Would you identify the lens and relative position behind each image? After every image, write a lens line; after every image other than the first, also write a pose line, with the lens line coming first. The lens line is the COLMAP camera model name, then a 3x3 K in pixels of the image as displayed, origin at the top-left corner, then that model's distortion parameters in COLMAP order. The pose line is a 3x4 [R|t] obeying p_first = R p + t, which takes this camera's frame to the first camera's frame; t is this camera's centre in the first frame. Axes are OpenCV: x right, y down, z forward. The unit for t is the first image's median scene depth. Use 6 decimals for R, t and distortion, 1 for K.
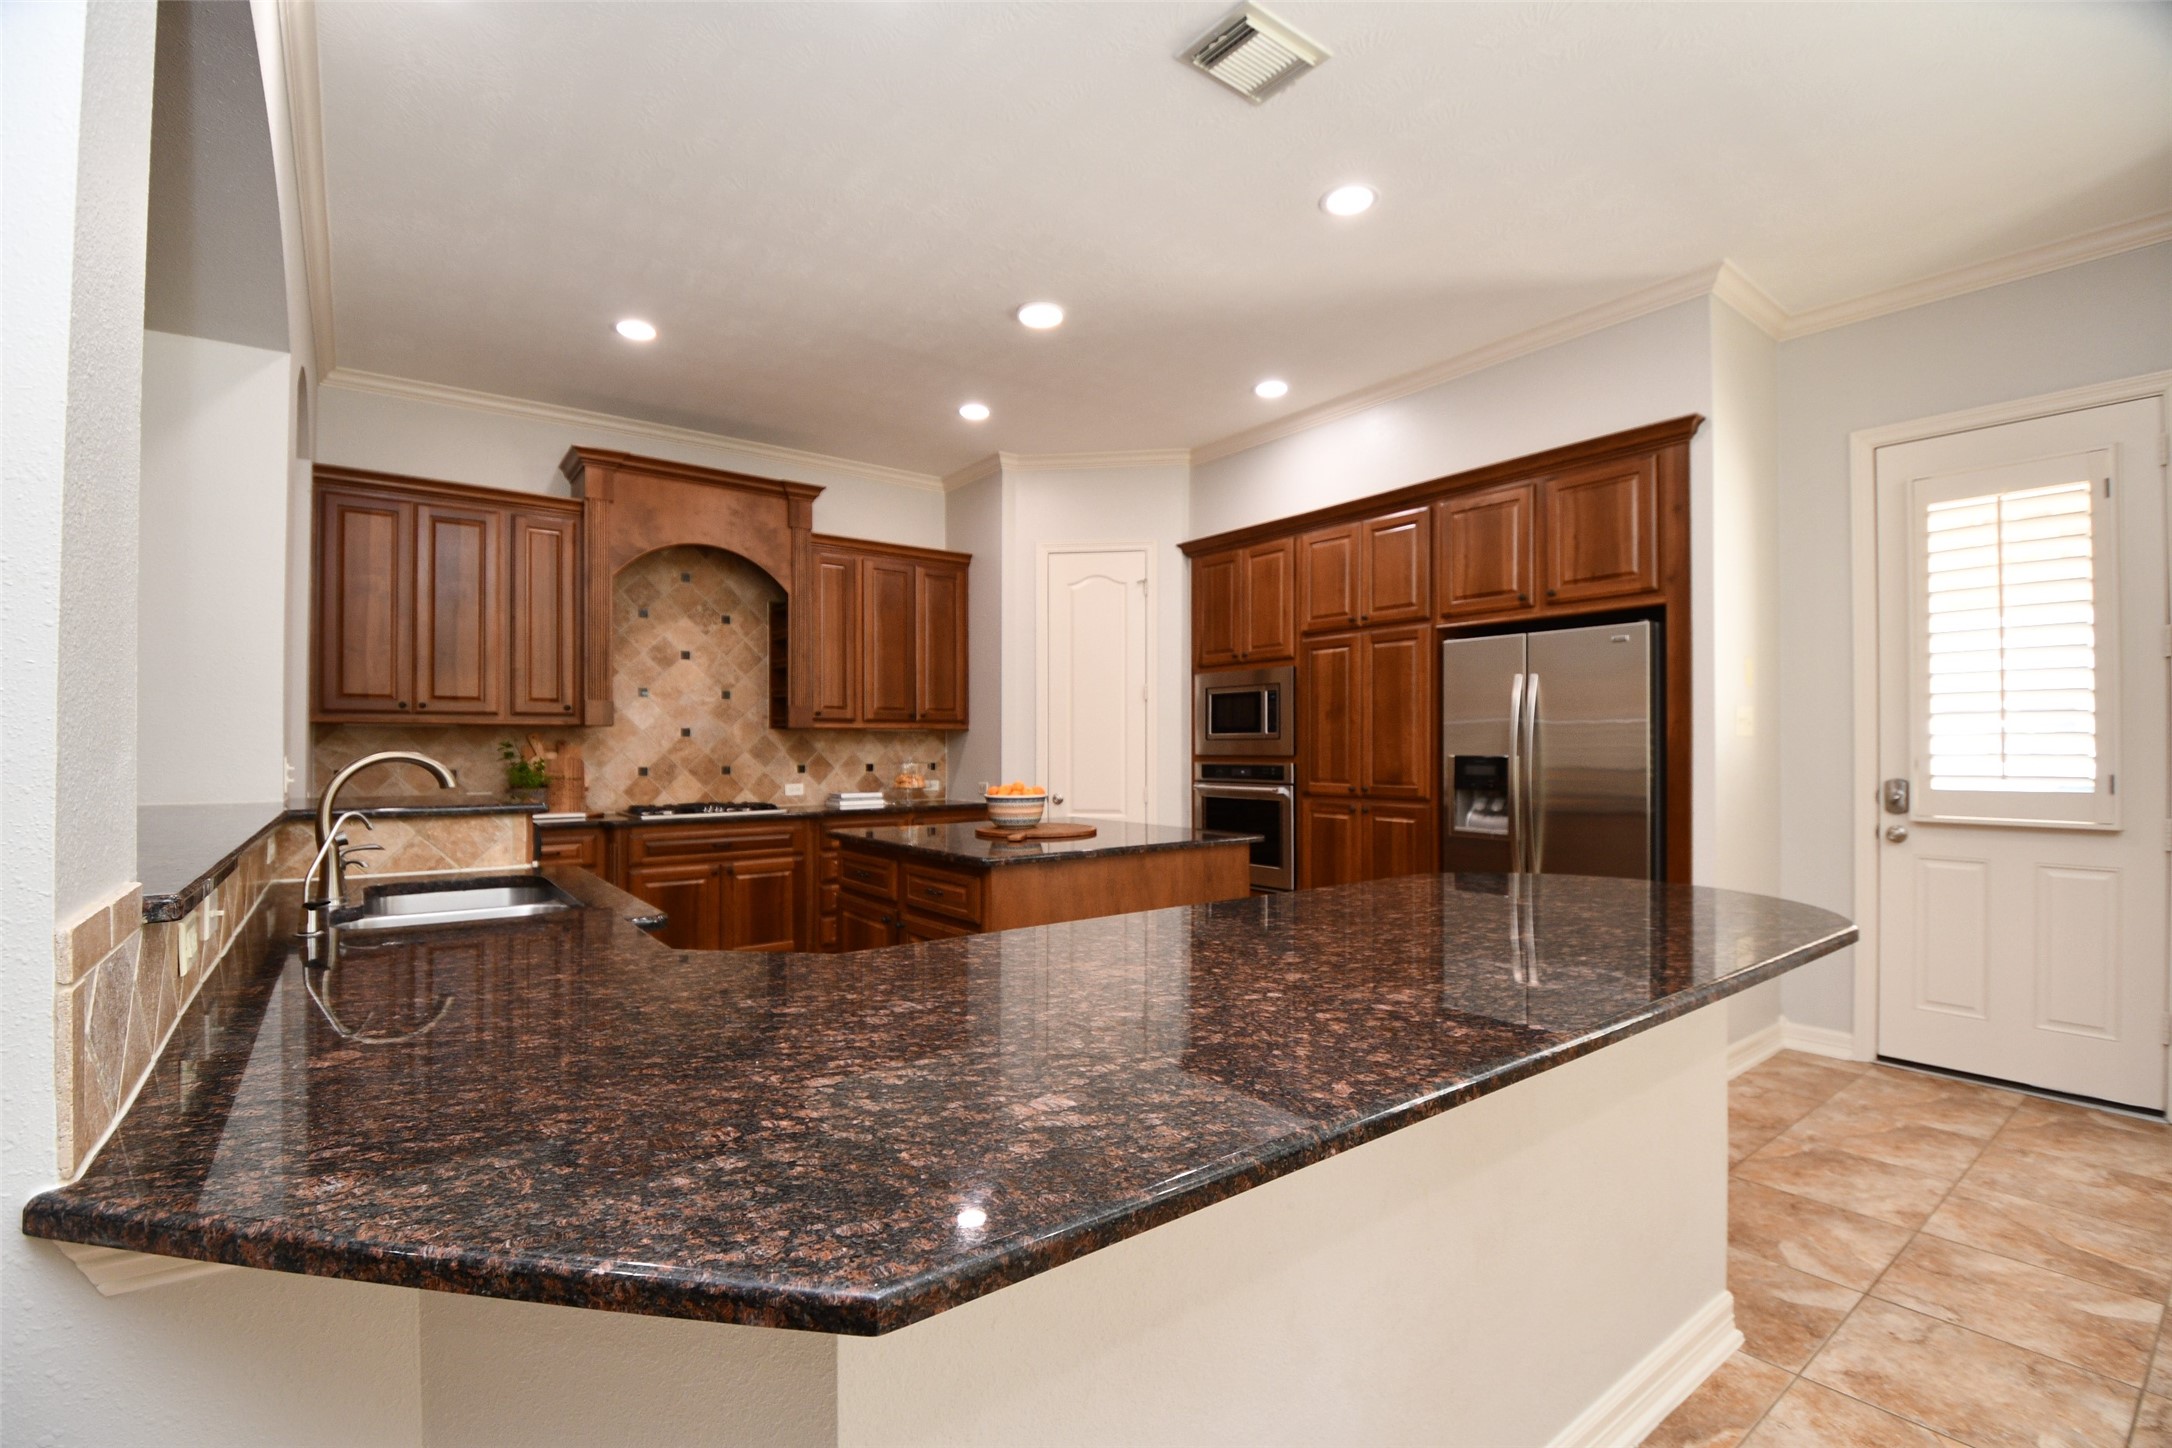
lens RADIAL K [[953.2, 0, 1104.8], [0, 953.2, 741.7], [0, 0, 1]] dist [-0.013314, -0.006843]
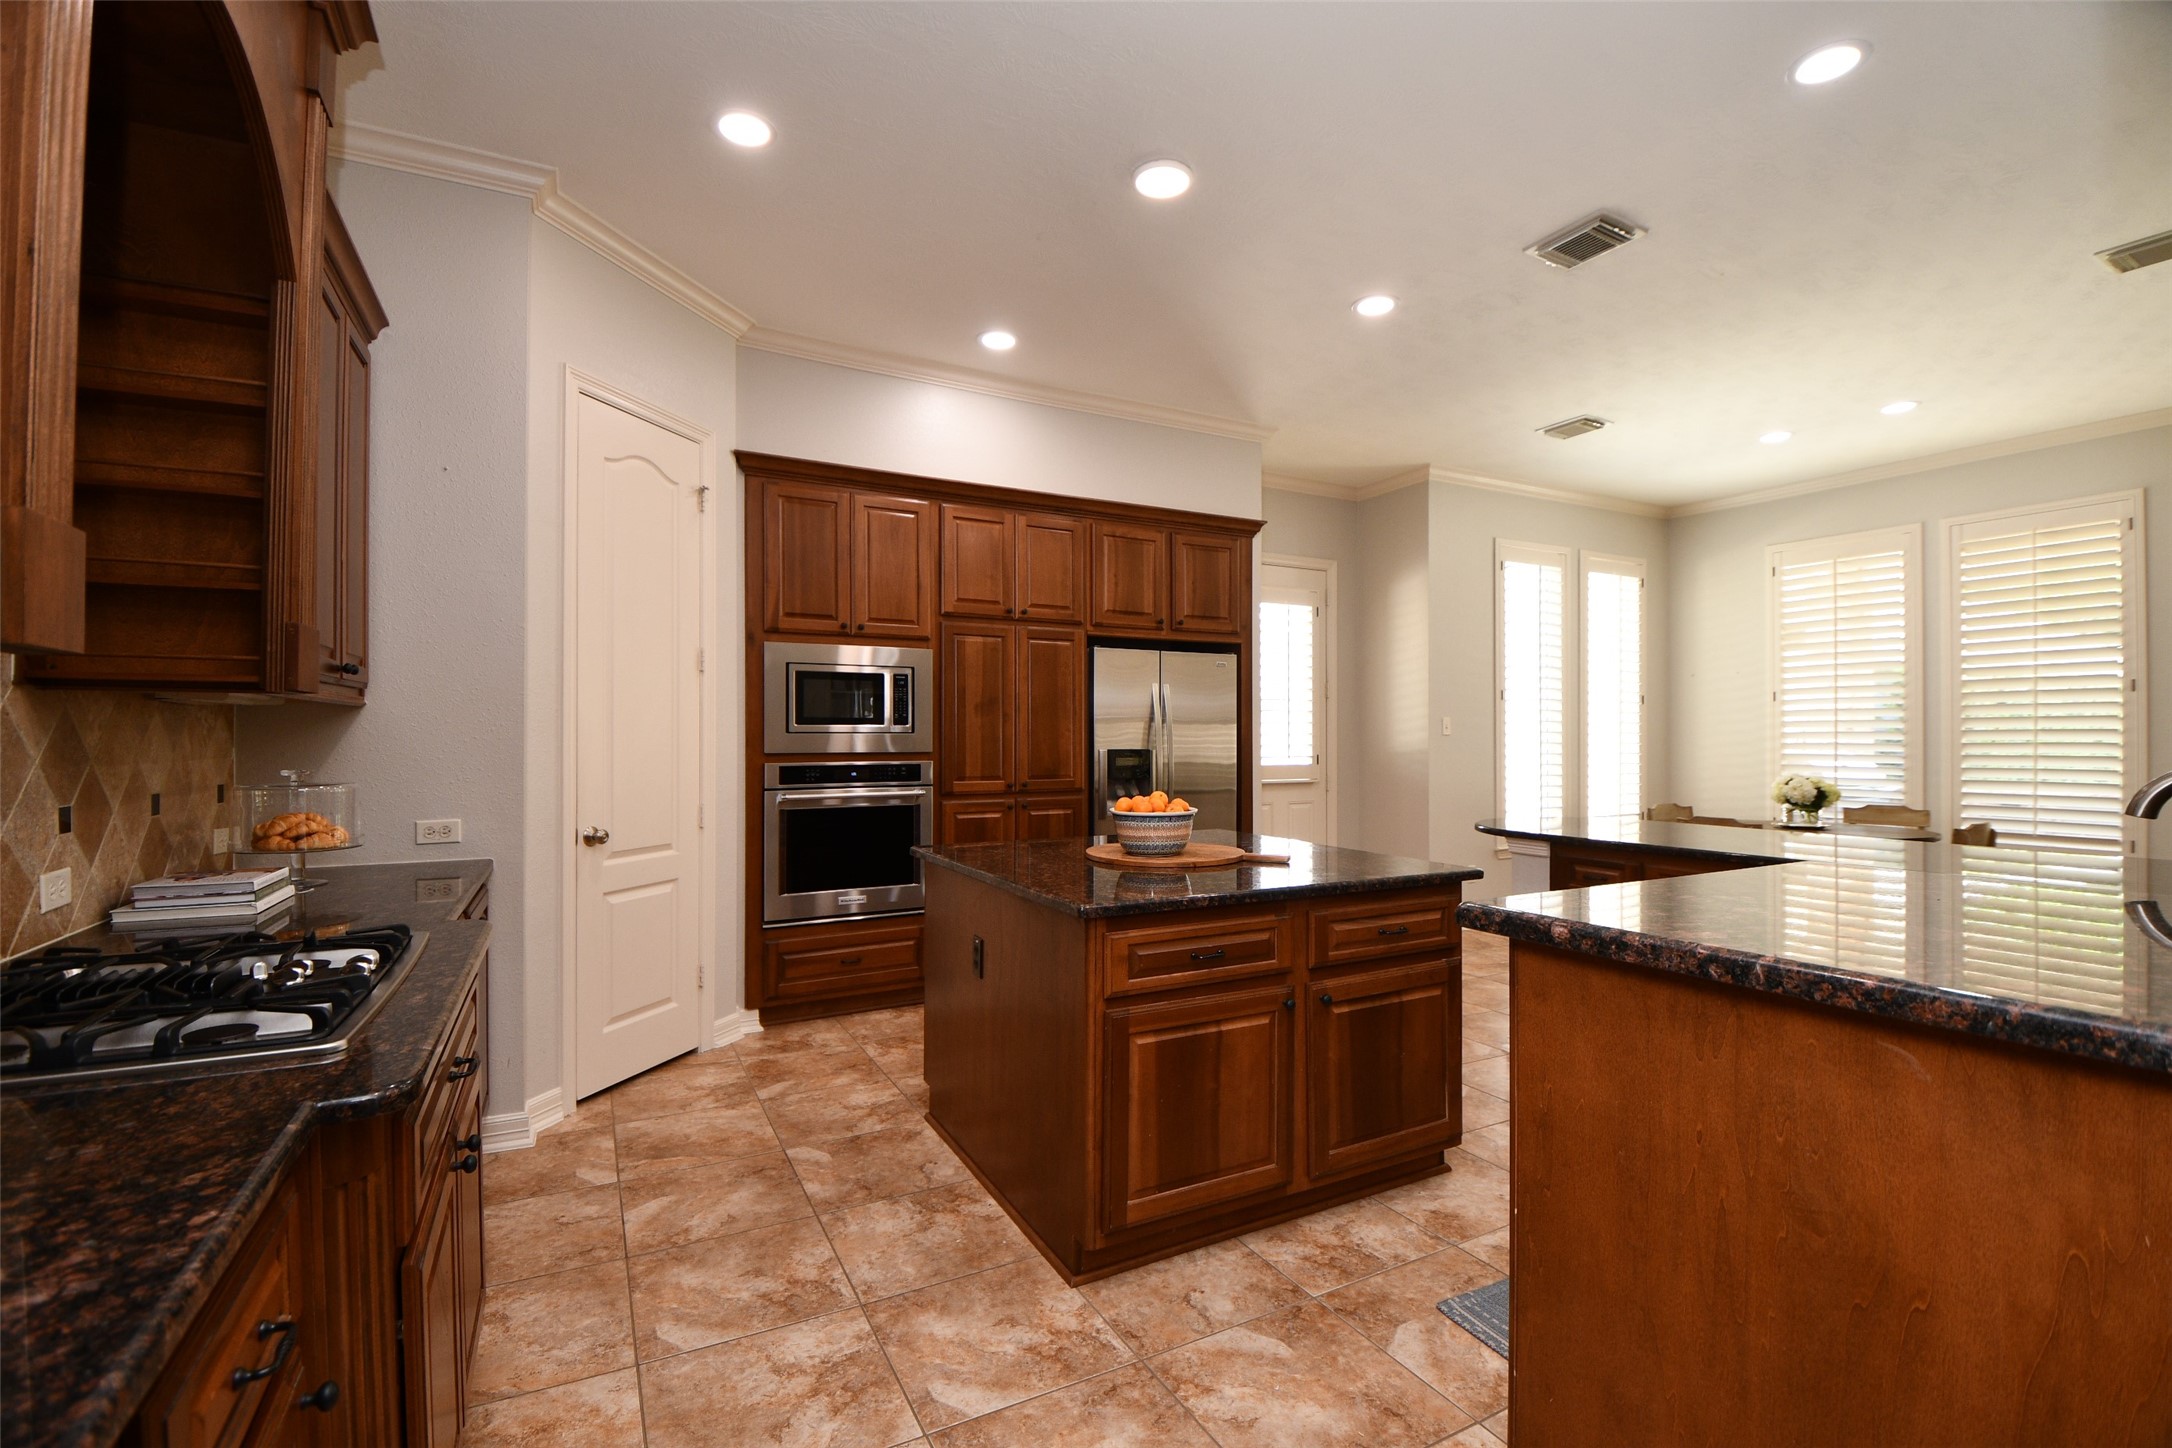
lens RADIAL K [[953.2, 0, 1096.0], [0, 953.2, 734.1], [0, 0, 1]] dist [-0.013314, -0.006843]
pose [[0.154645, 0.003252, 0.987965, -0.633484], [-0.006341, 0.999977, -0.002299, -0.000914], [-0.987950, -0.005909, 0.154662, 0.706950]]
